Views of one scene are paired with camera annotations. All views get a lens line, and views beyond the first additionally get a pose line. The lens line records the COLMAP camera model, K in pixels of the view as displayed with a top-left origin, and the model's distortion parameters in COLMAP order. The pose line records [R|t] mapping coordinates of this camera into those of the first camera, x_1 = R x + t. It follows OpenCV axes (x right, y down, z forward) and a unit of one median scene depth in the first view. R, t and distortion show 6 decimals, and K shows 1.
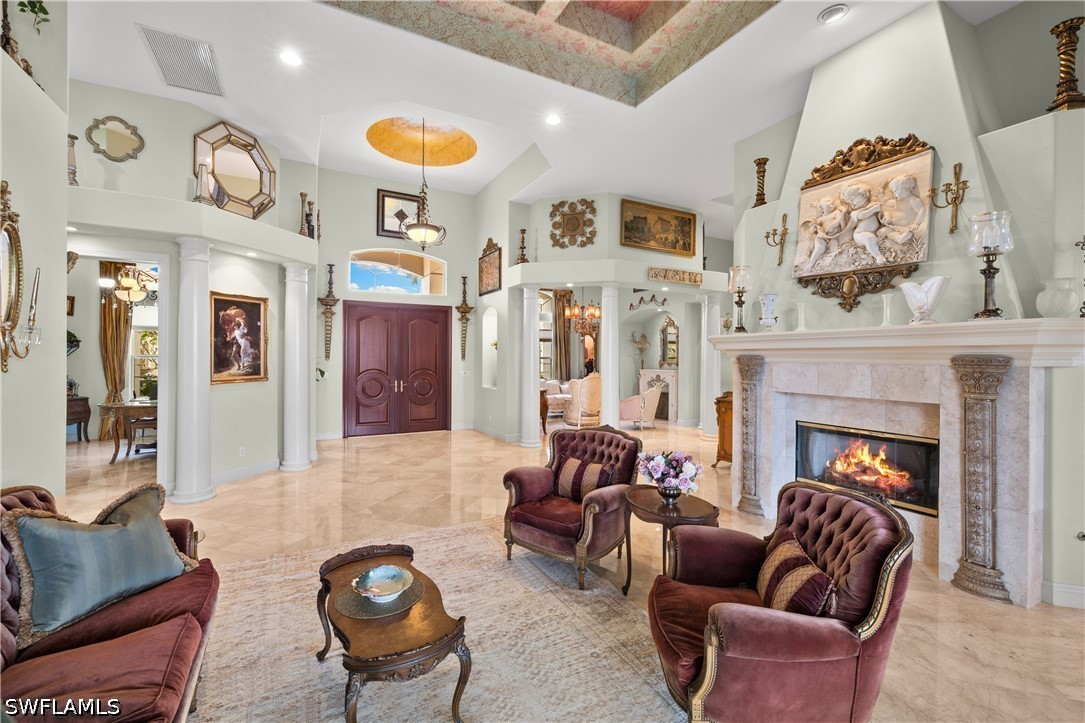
lens RADIAL K [[456.4, 0, 541.4], [0, 456.4, 353.4], [0, 0, 1]] dist [0.001250, 0.000307]
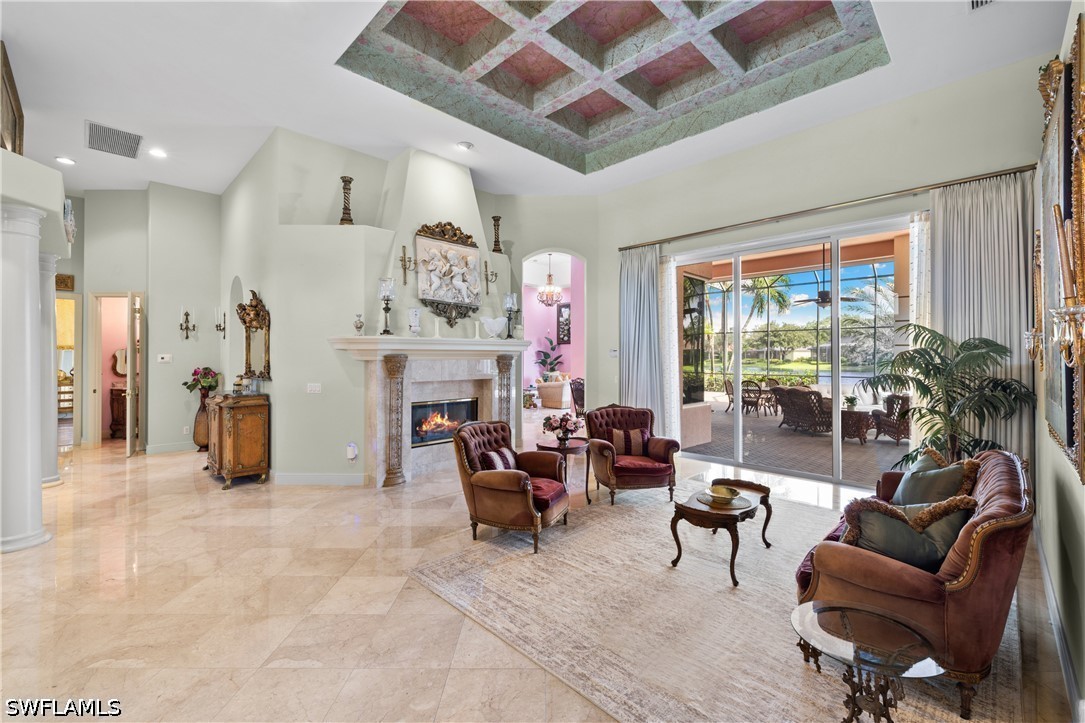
lens RADIAL K [[451.4, 0, 541.9], [0, 451.4, 354.7], [0, 0, 1]] dist [-0.001201, -0.000038]
pose [[-0.294801, 0.000389, 0.955559, -0.920827], [-0.005223, 0.999984, -0.002019, 0.005870], [-0.955544, -0.005586, -0.294794, 1.132742]]
